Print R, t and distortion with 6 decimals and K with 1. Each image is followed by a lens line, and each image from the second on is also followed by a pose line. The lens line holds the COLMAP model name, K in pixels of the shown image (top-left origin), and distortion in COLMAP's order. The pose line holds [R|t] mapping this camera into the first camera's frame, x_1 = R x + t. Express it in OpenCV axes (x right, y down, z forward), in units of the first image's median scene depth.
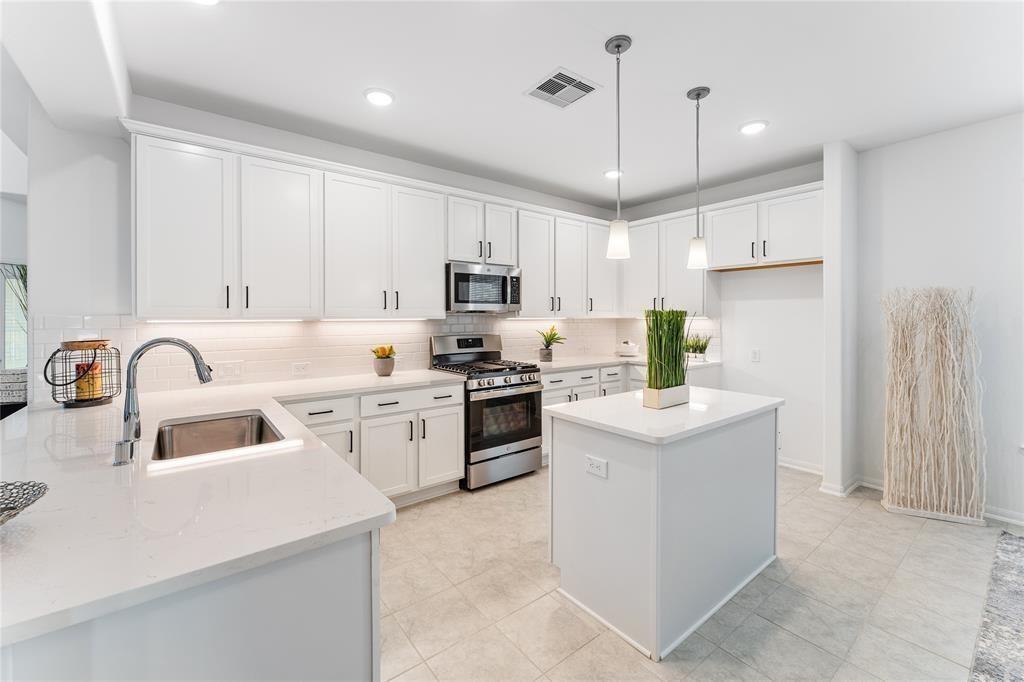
lens RADIAL K [[419.2, 0, 503.6], [0, 419.2, 318.0], [0, 0, 1]] dist [0.000090, 0.000238]
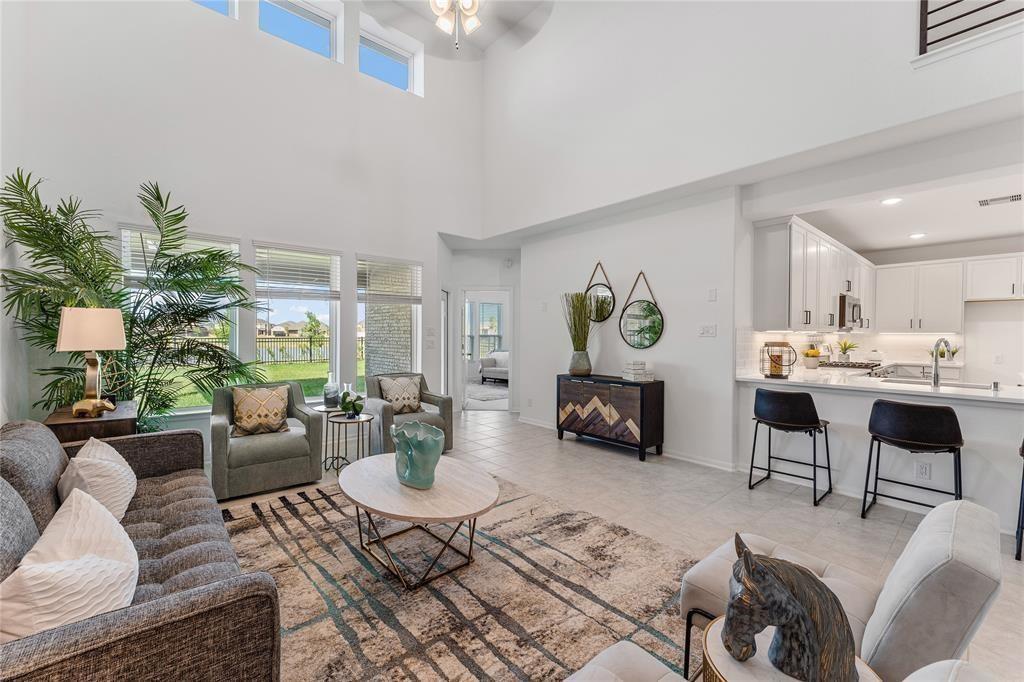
lens RADIAL K [[415.4, 0, 502.7], [0, 415.4, 342.9], [0, 0, 1]] dist [-0.003219, -0.000038]
pose [[0.998711, 0.007170, 0.050245, -1.626927], [-0.008080, 0.999807, 0.017933, 0.027459], [-0.050107, -0.018316, 0.998576, -0.499381]]
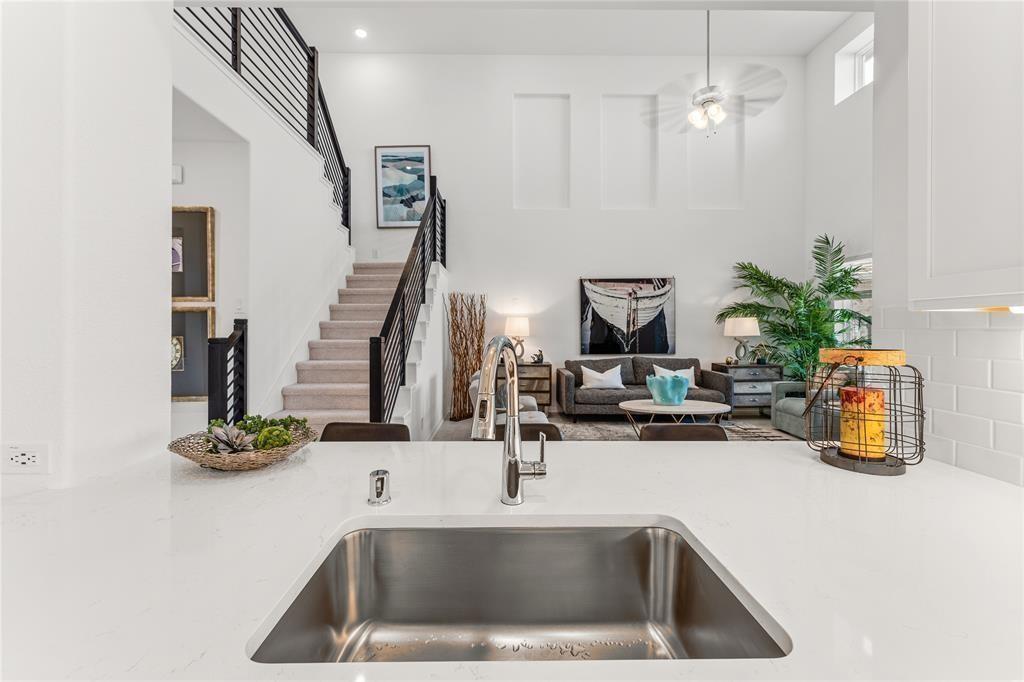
lens RADIAL K [[413.6, 0, 504.4], [0, 413.6, 327.9], [0, 0, 1]] dist [-0.000346, 0.000210]
pose [[-0.599090, 0.002622, -0.800677, -0.199344], [-0.001399, 0.999990, 0.004321, 0.018616], [0.800680, 0.003708, -0.599080, 0.695804]]
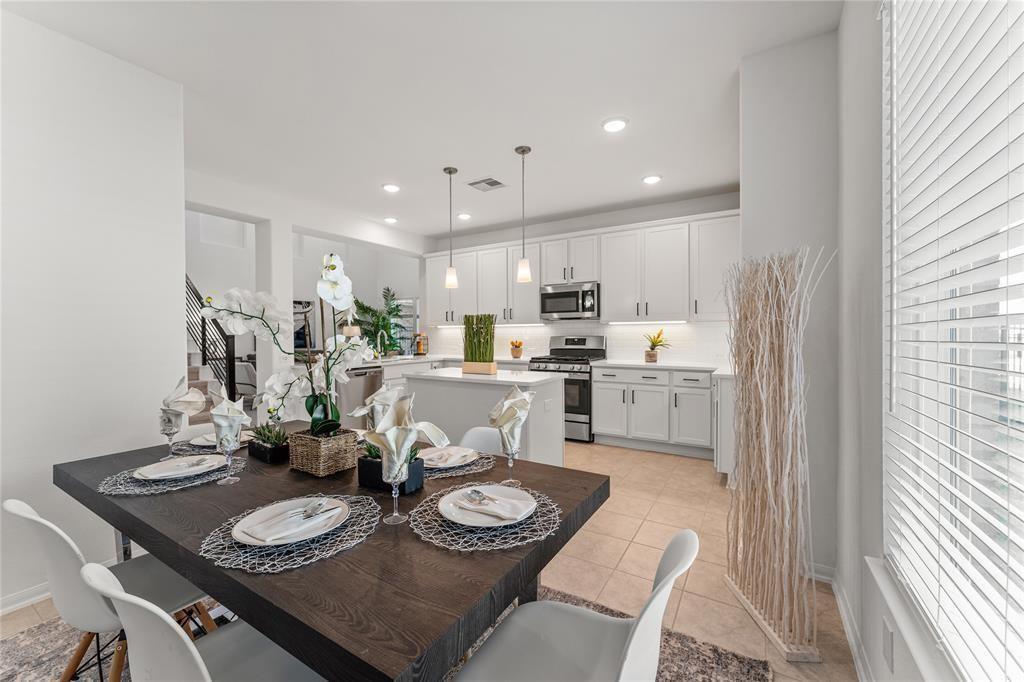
lens RADIAL K [[409.1, 0, 504.3], [0, 409.1, 336.8], [0, 0, 1]] dist [0.001480, 0.000500]
pose [[0.355869, 0.007799, -0.934503, 1.381355], [0.002502, 0.999954, 0.009298, 0.038850], [0.934533, -0.005647, 0.355833, 0.392367]]
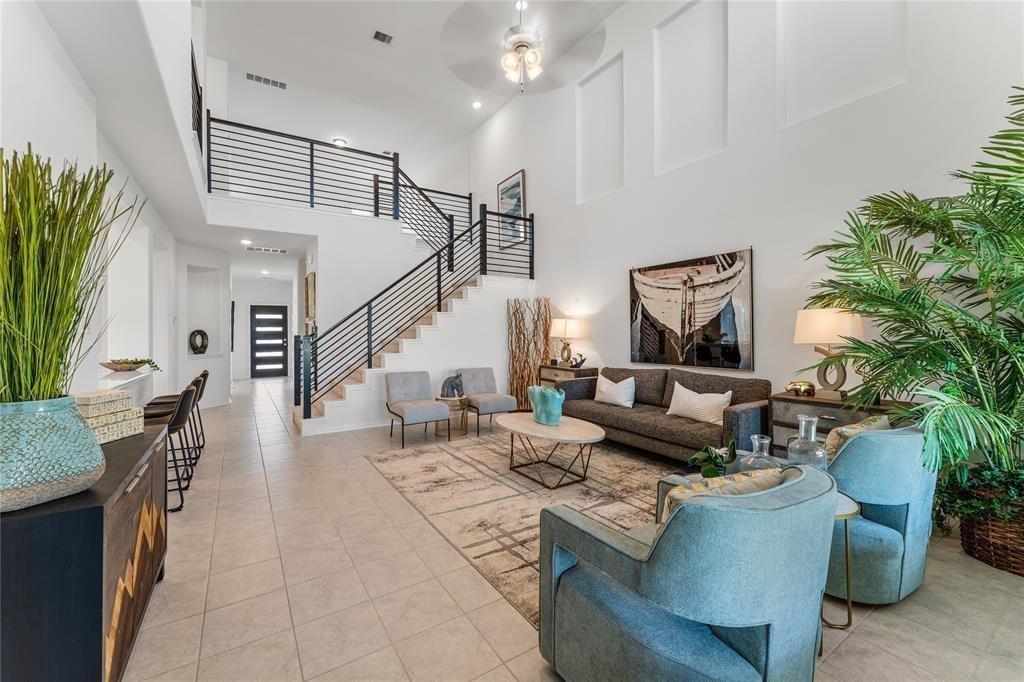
lens RADIAL K [[413.6, 0, 504.4], [0, 413.6, 327.9], [0, 0, 1]] dist [-0.000346, 0.000210]
pose [[-0.996412, 0.006920, 0.084349, -1.731453], [0.006730, 0.999974, -0.002534, 0.021472], [-0.084364, -0.001958, -0.996433, 1.509729]]
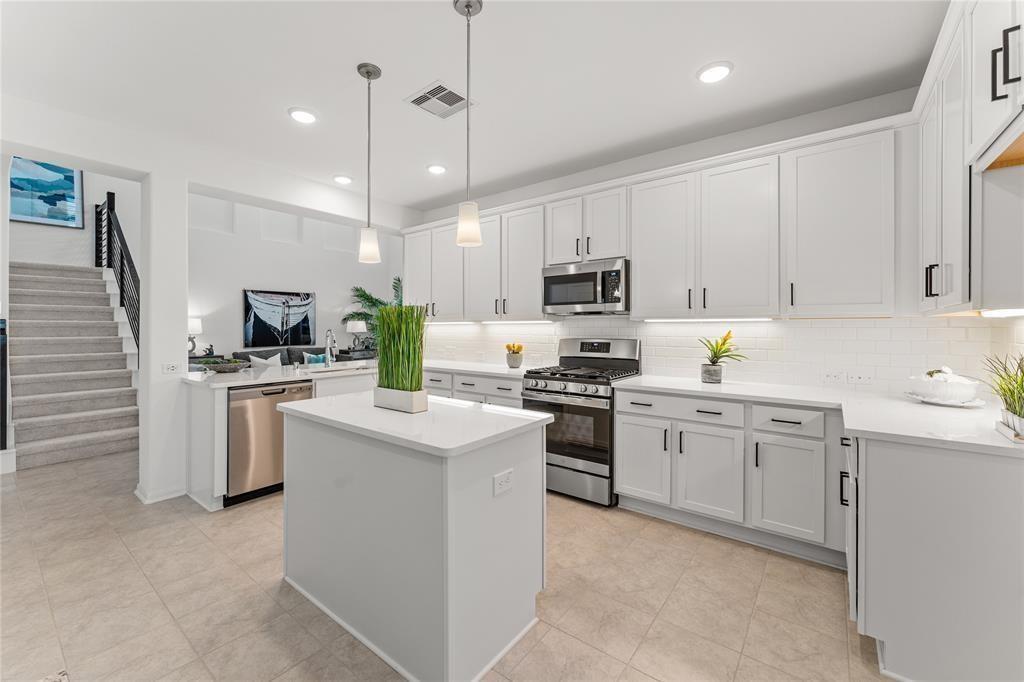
lens RADIAL K [[413.6, 0, 504.4], [0, 413.6, 327.9], [0, 0, 1]] dist [-0.000346, 0.000210]
pose [[0.250359, 0.002719, -0.968149, 0.971224], [-0.004168, 0.999990, 0.001731, 0.019915], [0.968144, 0.003602, 0.250368, 0.729591]]
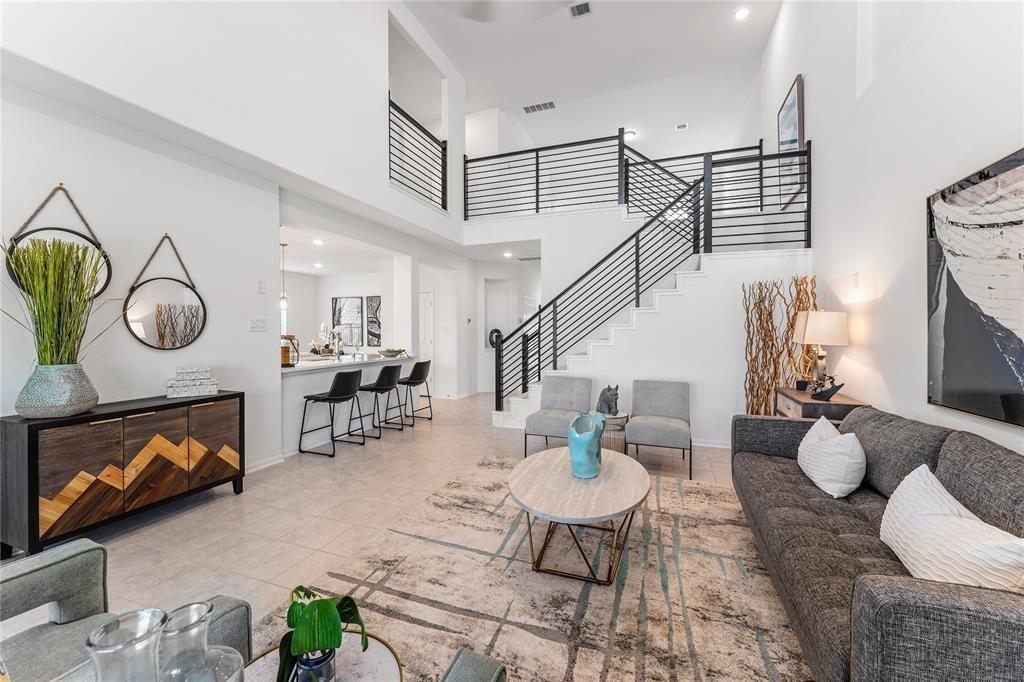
lens RADIAL K [[413.0, 0, 505.1], [0, 413.0, 330.4], [0, 0, 1]] dist [0.000094, -0.000247]
pose [[-0.524988, 0.000897, 0.851109, -2.352901], [0.002892, 0.999996, 0.000730, 0.024496], [-0.851105, 0.002845, -0.524988, 0.831844]]
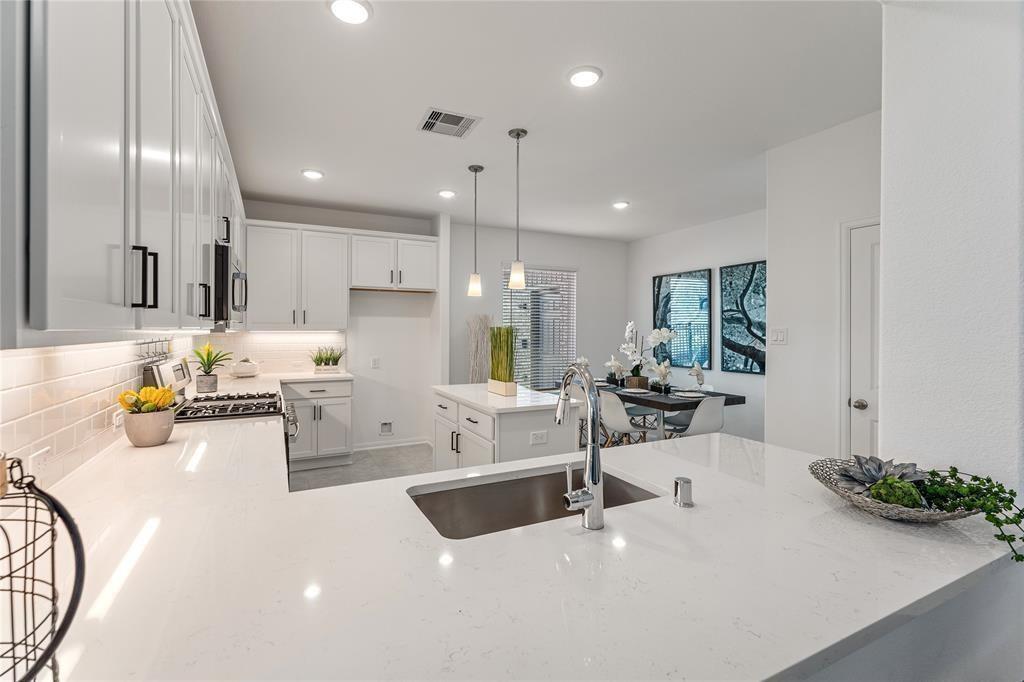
lens RADIAL K [[458.8, 0, 503.7], [0, 458.8, 328.6], [0, 0, 1]] dist [-0.002354, -0.000285]
pose [[0.190981, 0.005506, 0.981578, -0.820264], [-0.000857, 0.999985, -0.005443, -0.002420], [-0.981593, 0.000198, 0.190982, 0.514054]]
